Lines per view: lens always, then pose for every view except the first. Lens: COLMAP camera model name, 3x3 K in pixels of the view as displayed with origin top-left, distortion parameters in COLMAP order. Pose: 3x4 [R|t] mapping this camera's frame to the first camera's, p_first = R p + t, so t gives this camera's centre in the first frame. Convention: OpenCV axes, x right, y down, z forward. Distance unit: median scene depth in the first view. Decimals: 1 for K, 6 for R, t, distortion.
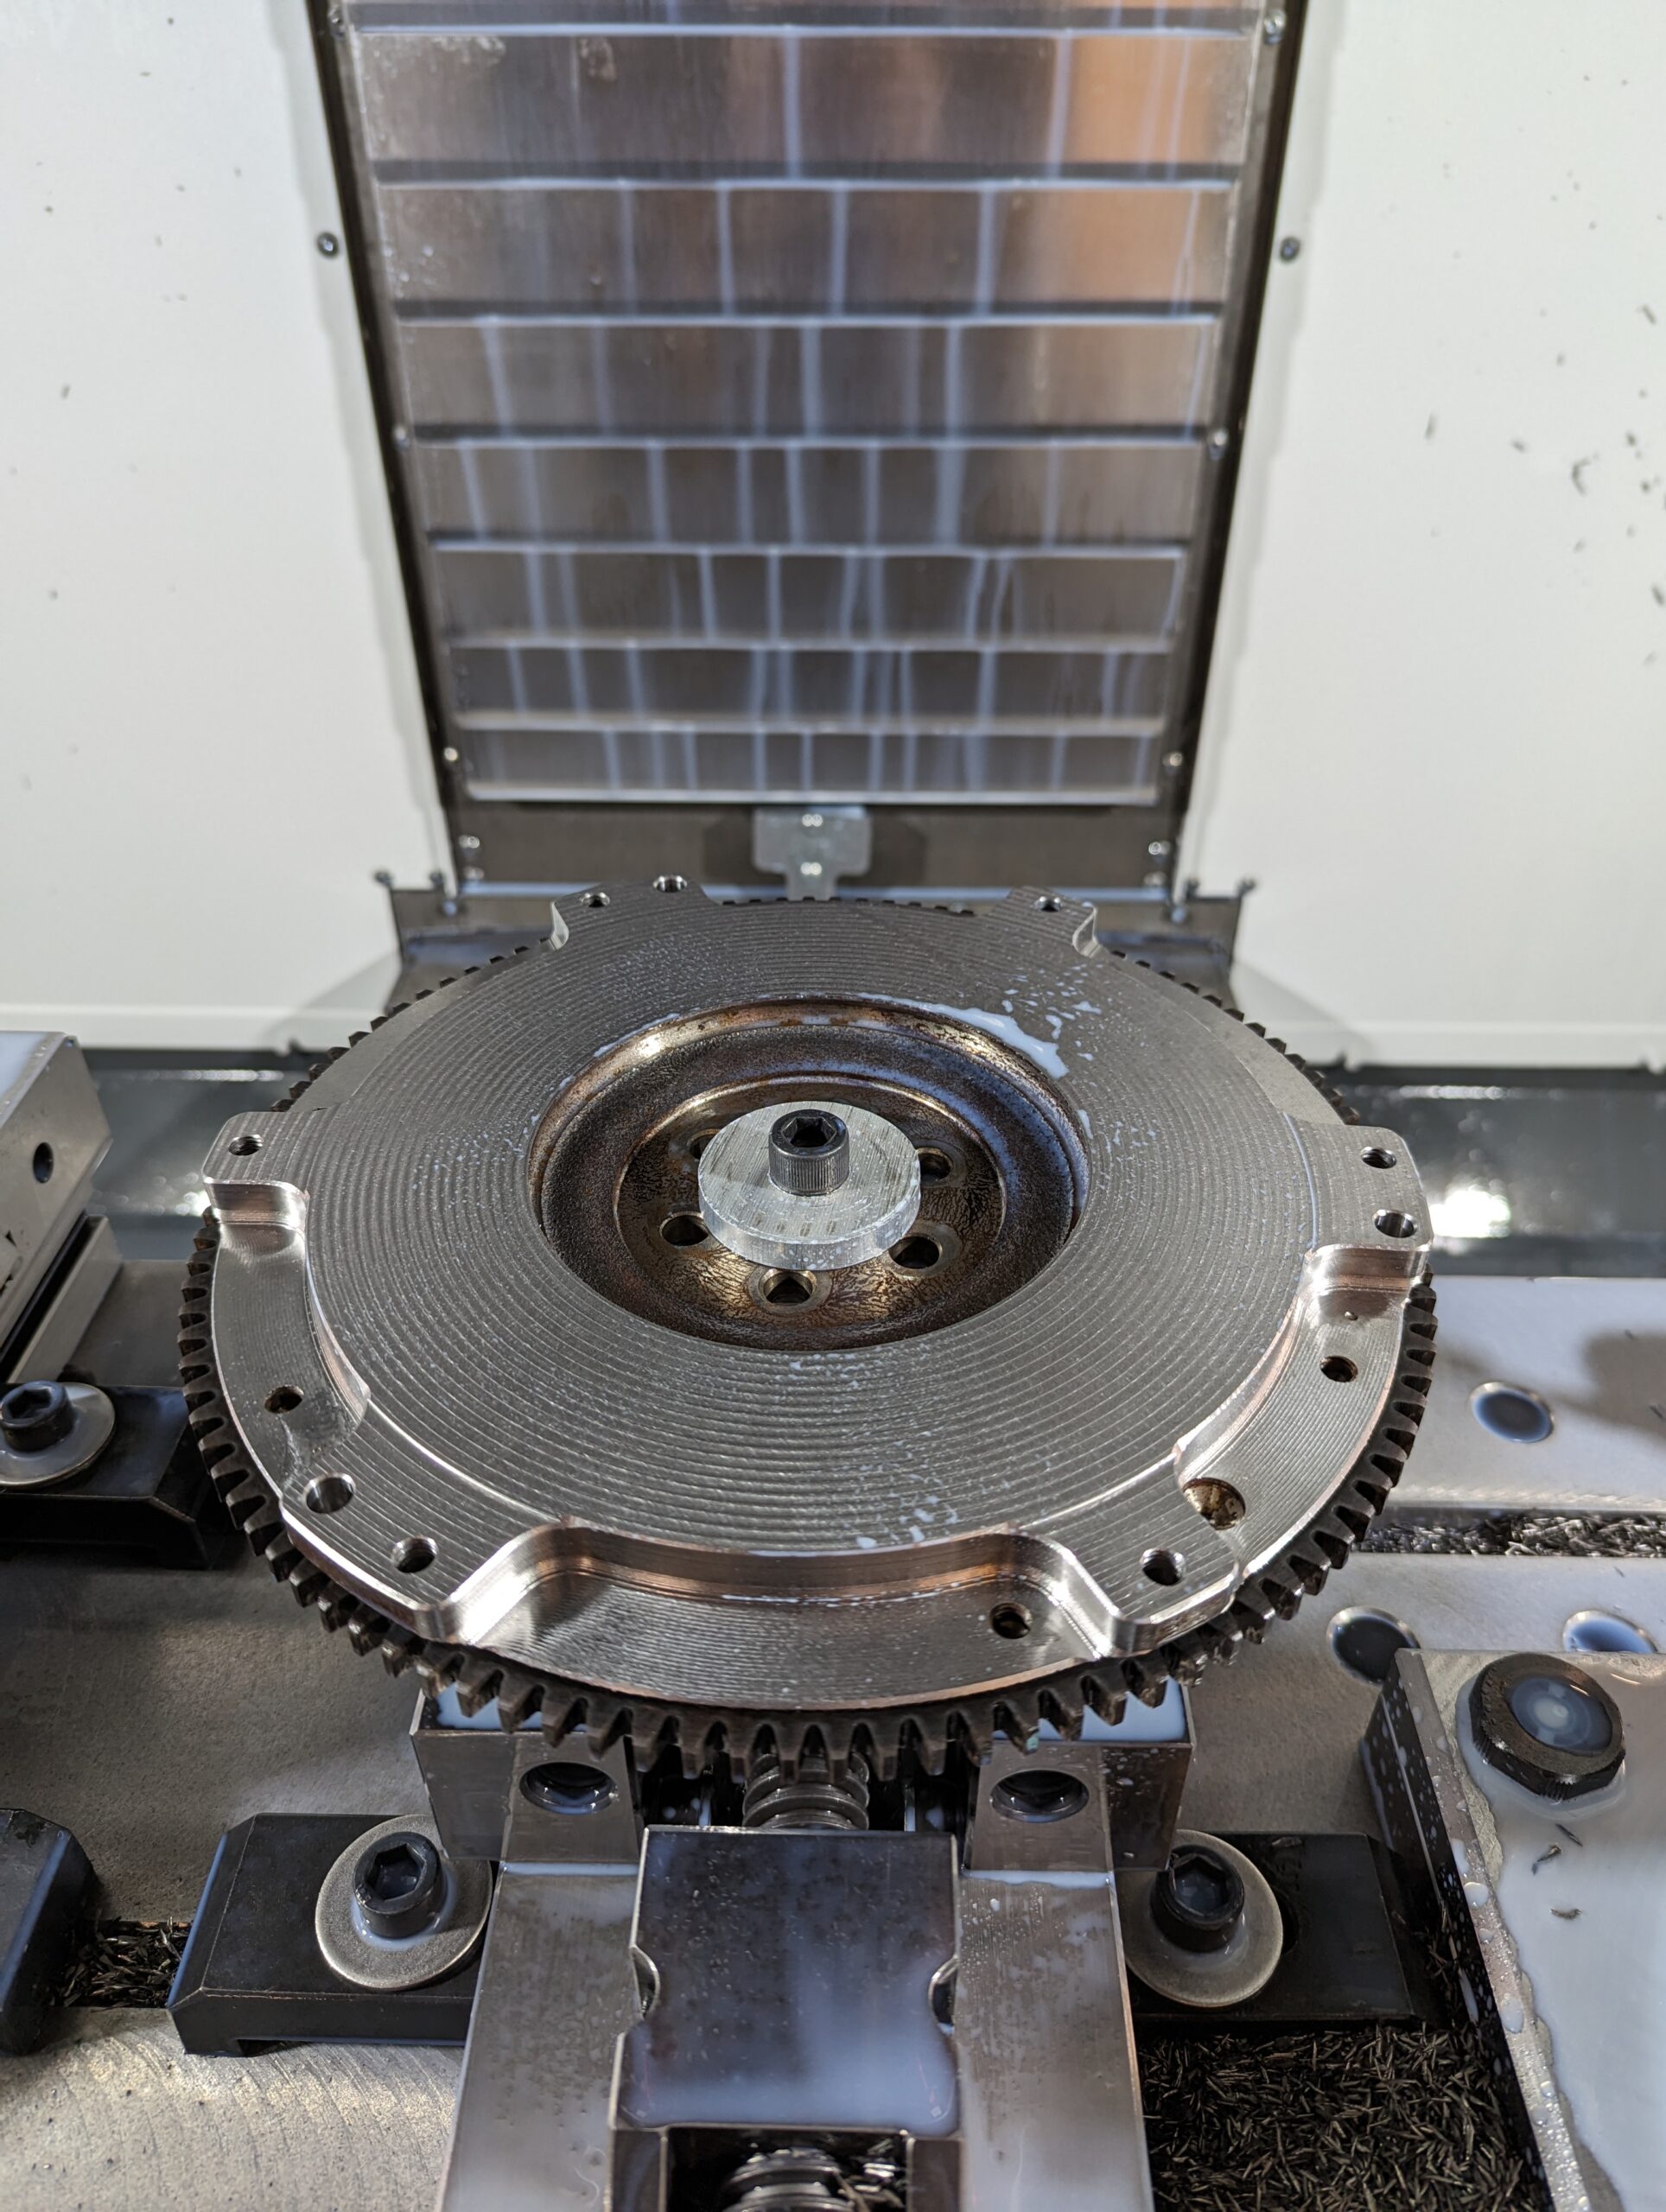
lens RADIAL K [[1547.8, 0, 833.0], [0, 1547.8, 1106.0], [0, 0, 1]] dist [-0.005280, -0.033052]
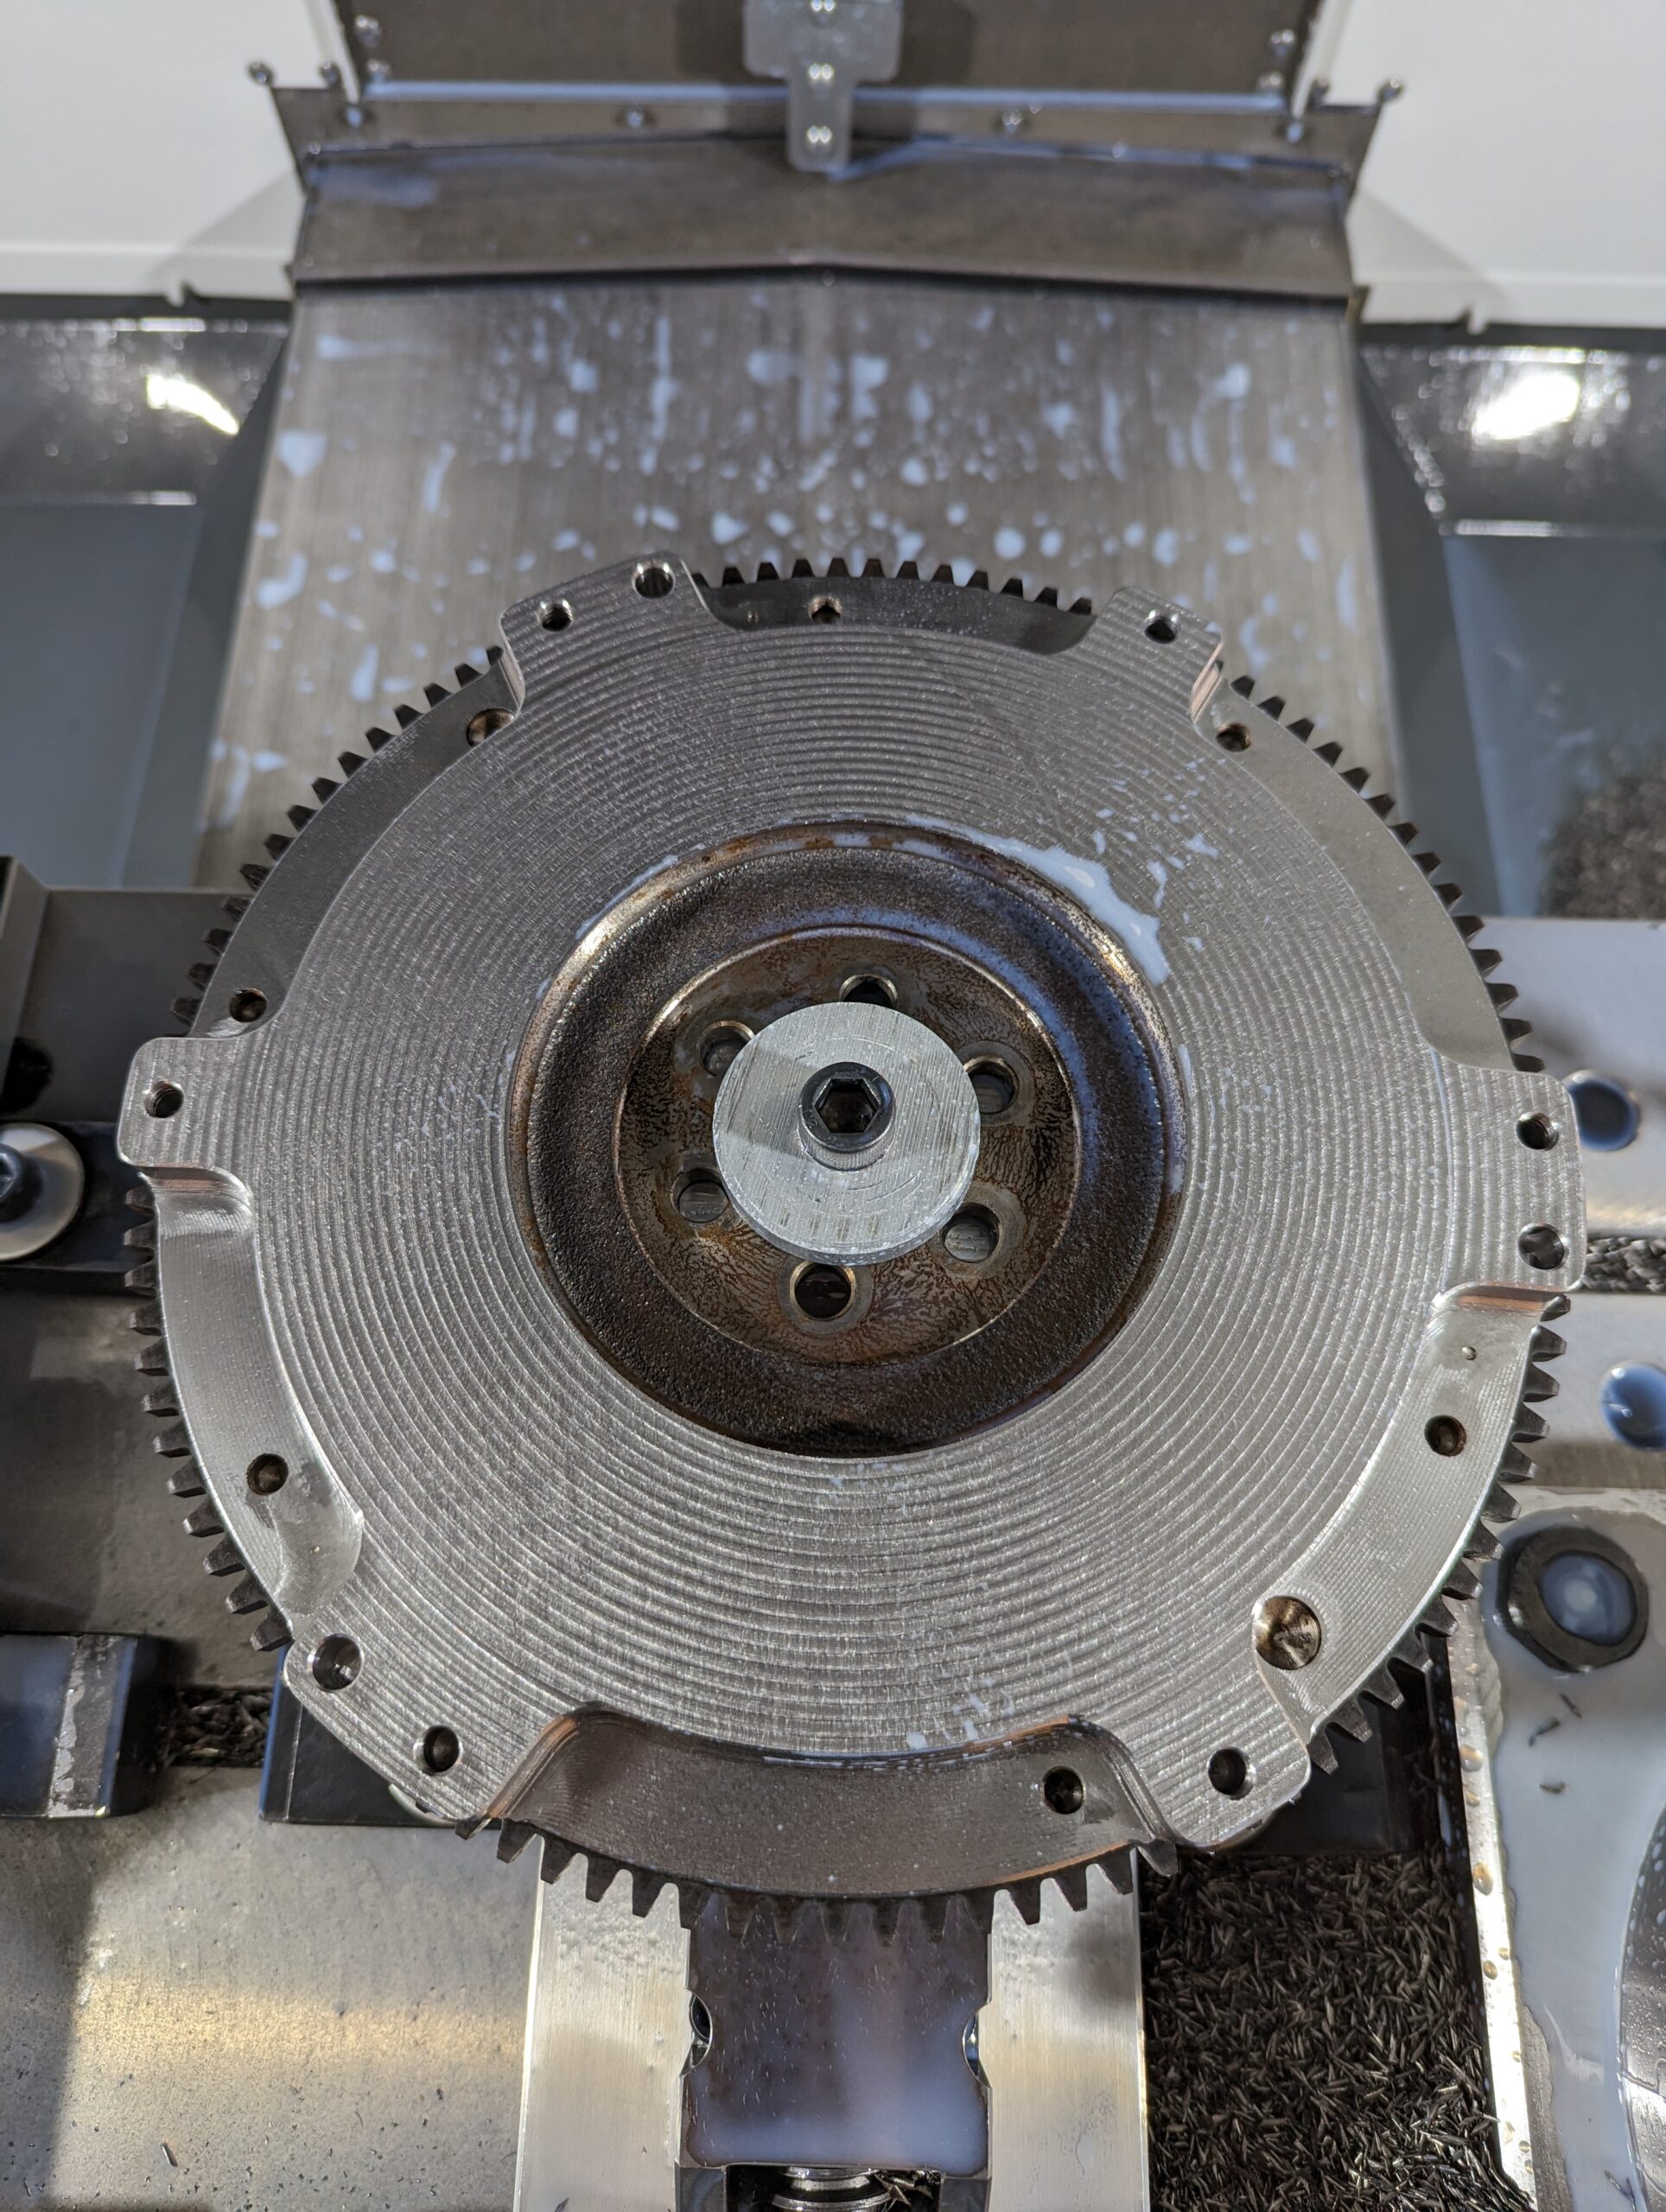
lens RADIAL K [[1566.3, 0, 818.9], [0, 1566.3, 1008.3], [0, 0, 1]] dist [-0.004106, -0.030931]
pose [[0.999975, 0.003601, -0.006025, -0.023934], [0.000034, 0.855839, 0.517242, -0.421239], [0.007020, -0.517229, 0.855818, 0.297499]]
